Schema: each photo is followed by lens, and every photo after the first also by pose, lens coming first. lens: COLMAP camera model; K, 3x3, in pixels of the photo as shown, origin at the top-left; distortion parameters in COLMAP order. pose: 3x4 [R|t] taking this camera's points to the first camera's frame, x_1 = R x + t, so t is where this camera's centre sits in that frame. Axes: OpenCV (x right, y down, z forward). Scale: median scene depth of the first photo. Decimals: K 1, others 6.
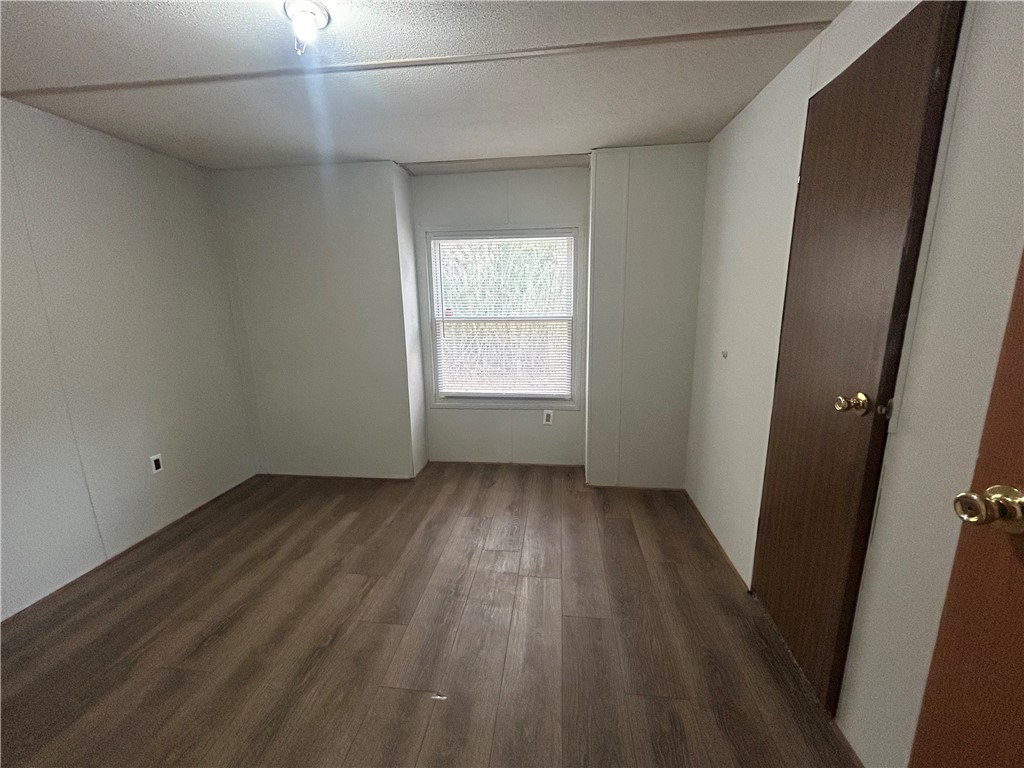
lens RADIAL K [[411.9, 0, 511.8], [0, 411.9, 384.2], [0, 0, 1]] dist [0.000114, 0.001351]
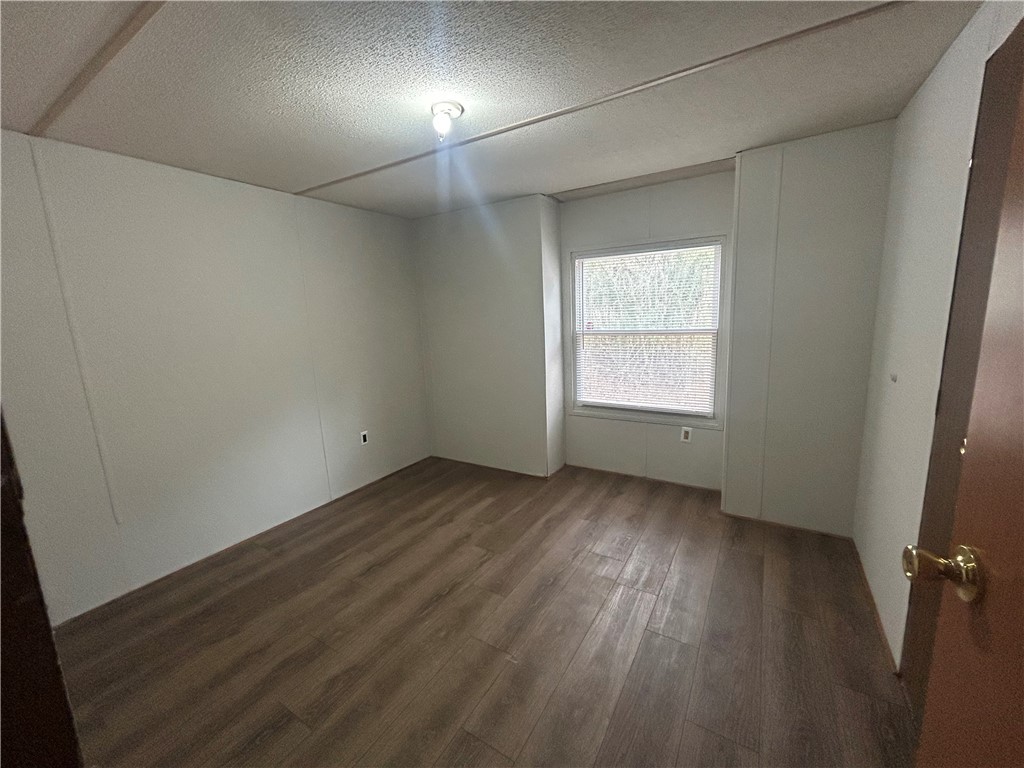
lens RADIAL K [[411.9, 0, 511.7], [0, 411.9, 383.9], [0, 0, 1]] dist [0.000114, 0.001351]
pose [[0.906053, 0.051876, -0.419972, 0.150976], [-0.060052, 0.998176, -0.006259, -0.008430], [0.418881, 0.030891, 0.907516, -0.048714]]
